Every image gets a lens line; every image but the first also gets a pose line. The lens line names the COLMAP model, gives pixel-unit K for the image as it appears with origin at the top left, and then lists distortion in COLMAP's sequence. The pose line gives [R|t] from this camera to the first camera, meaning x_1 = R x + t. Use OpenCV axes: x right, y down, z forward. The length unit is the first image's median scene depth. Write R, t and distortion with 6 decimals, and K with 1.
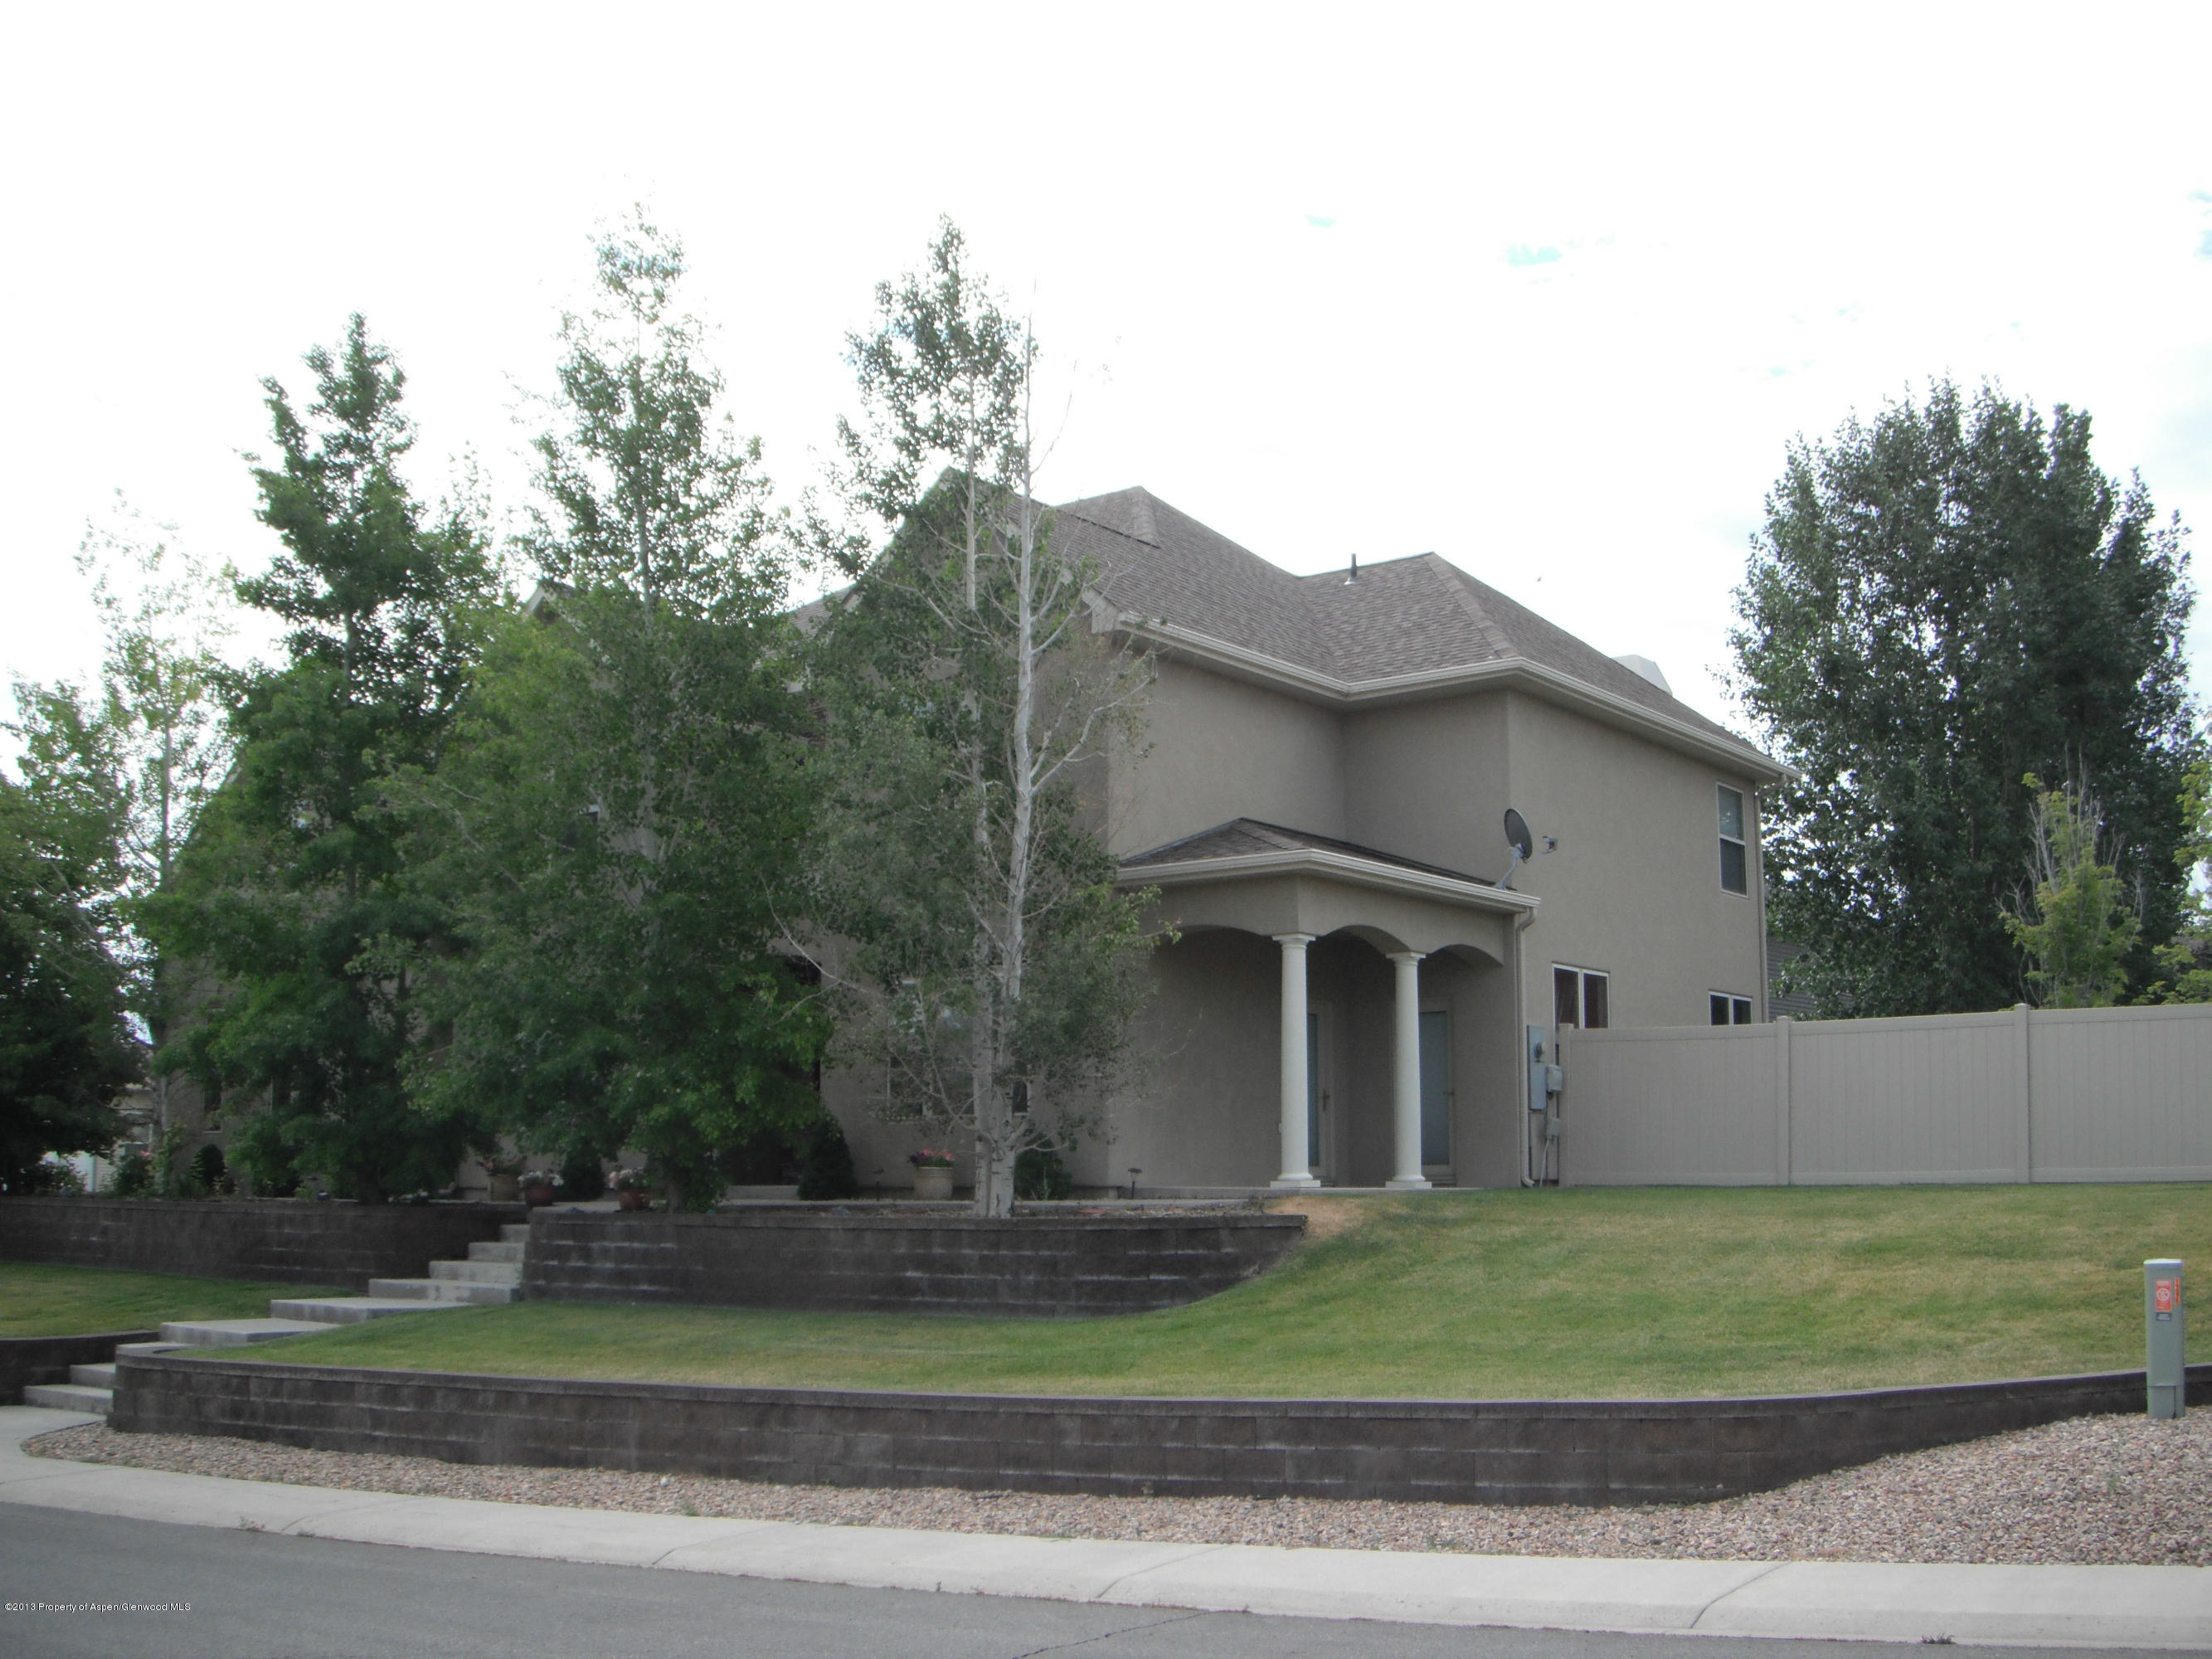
lens RADIAL K [[2449.4, 0, 1106.0], [0, 2449.4, 829.5], [0, 0, 1]] dist [-0.253353, 0.016909]
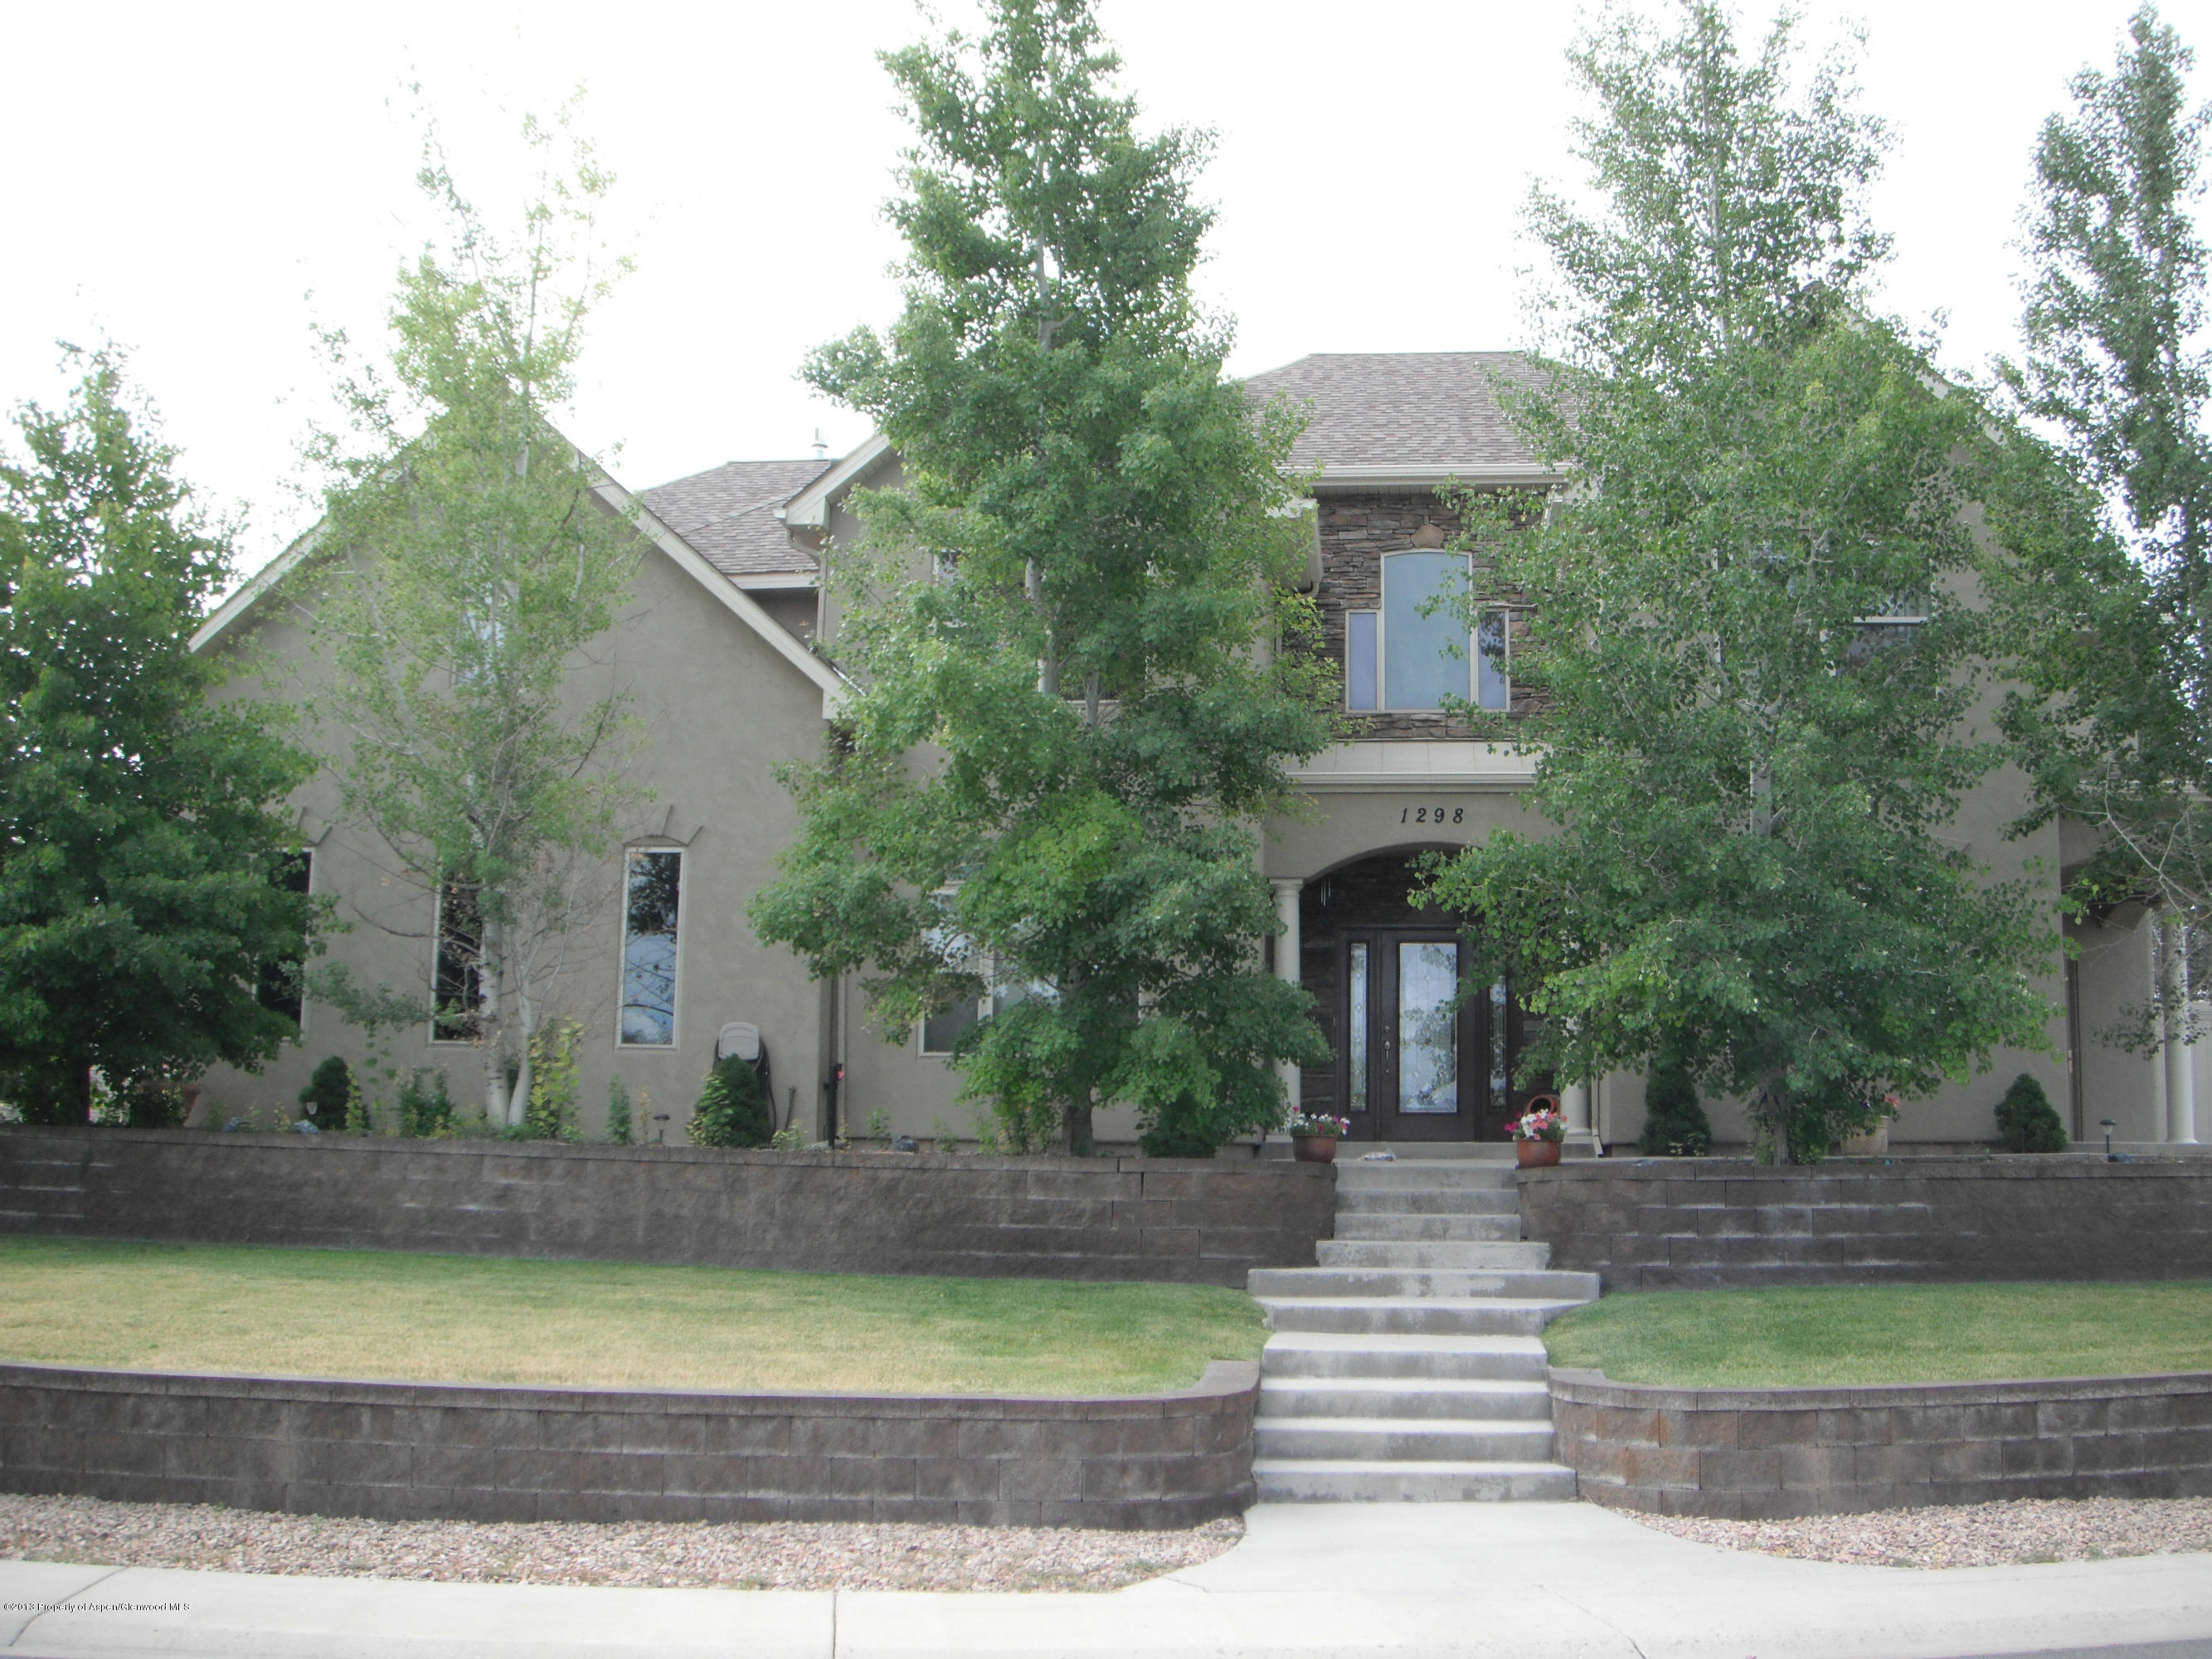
lens RADIAL K [[2449.4, 0, 1106.0], [0, 2449.4, 829.5], [0, 0, 1]] dist [-0.253353, 0.016909]
pose [[0.905724, 0.088364, 0.414555, -0.719816], [-0.088862, 0.995879, -0.018128, 0.090136], [-0.414448, -0.020419, 0.909844, 0.429223]]
